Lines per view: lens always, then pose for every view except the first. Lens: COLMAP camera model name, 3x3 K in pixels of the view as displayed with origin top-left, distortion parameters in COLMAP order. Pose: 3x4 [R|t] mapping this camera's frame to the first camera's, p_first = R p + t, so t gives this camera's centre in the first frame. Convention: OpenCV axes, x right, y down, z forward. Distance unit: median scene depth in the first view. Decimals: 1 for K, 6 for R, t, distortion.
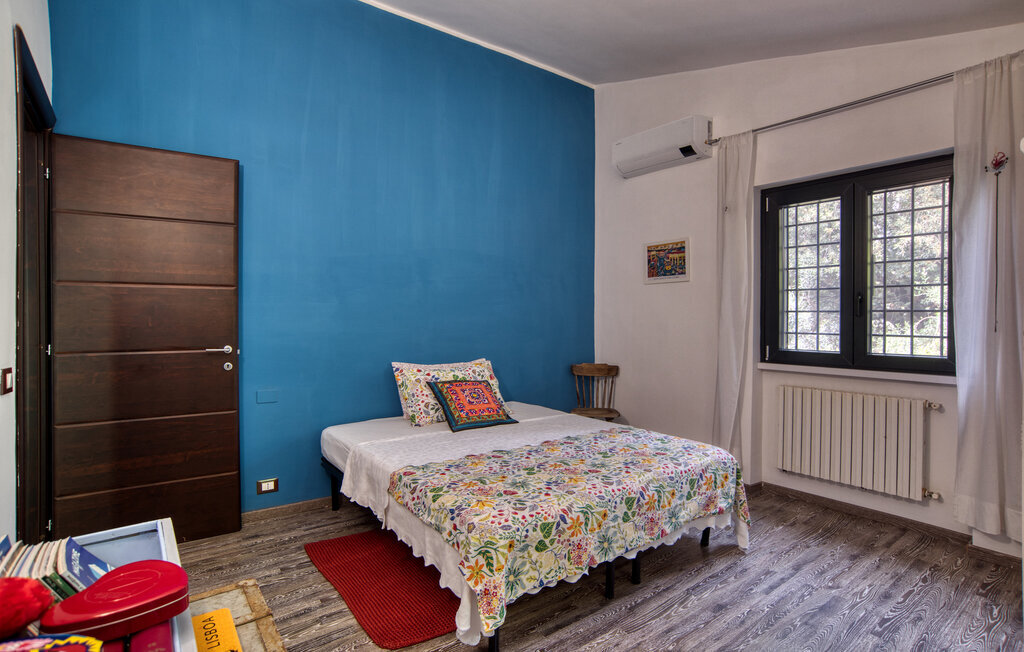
lens RADIAL K [[502.1, 0, 514.0], [0, 502.1, 318.4], [0, 0, 1]] dist [-0.000364, 0.000242]
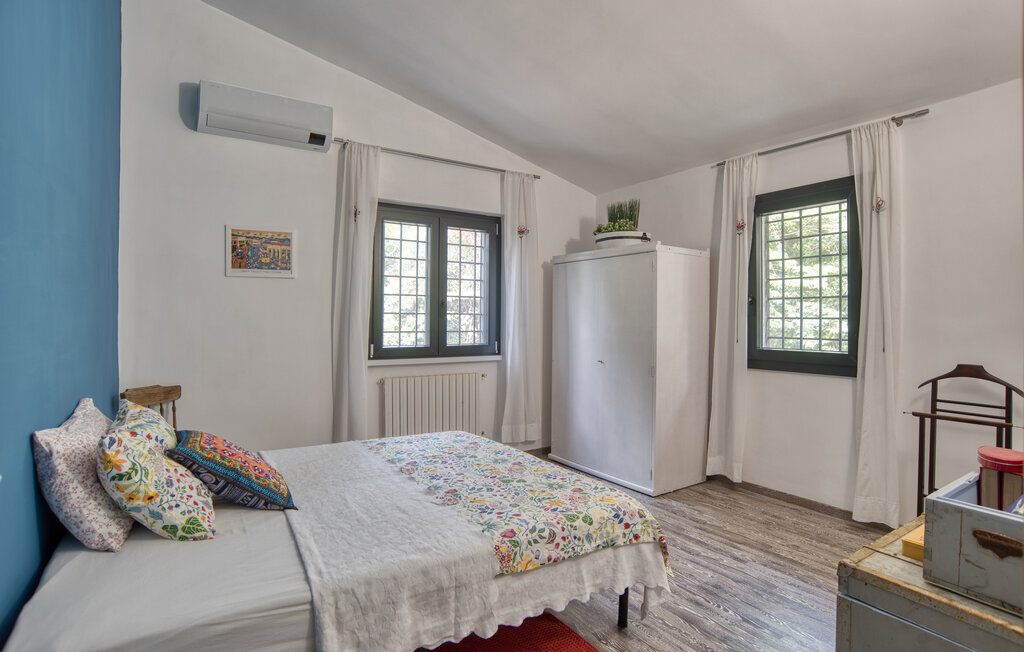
lens RADIAL K [[524.1, 0, 521.5], [0, 524.1, 322.4], [0, 0, 1]] dist [-0.094138, 0.043931]
pose [[0.072903, -0.006269, 0.997319, -0.639157], [0.006882, 0.999960, 0.005783, 0.001982], [-0.997315, 0.006442, 0.072944, 0.627170]]
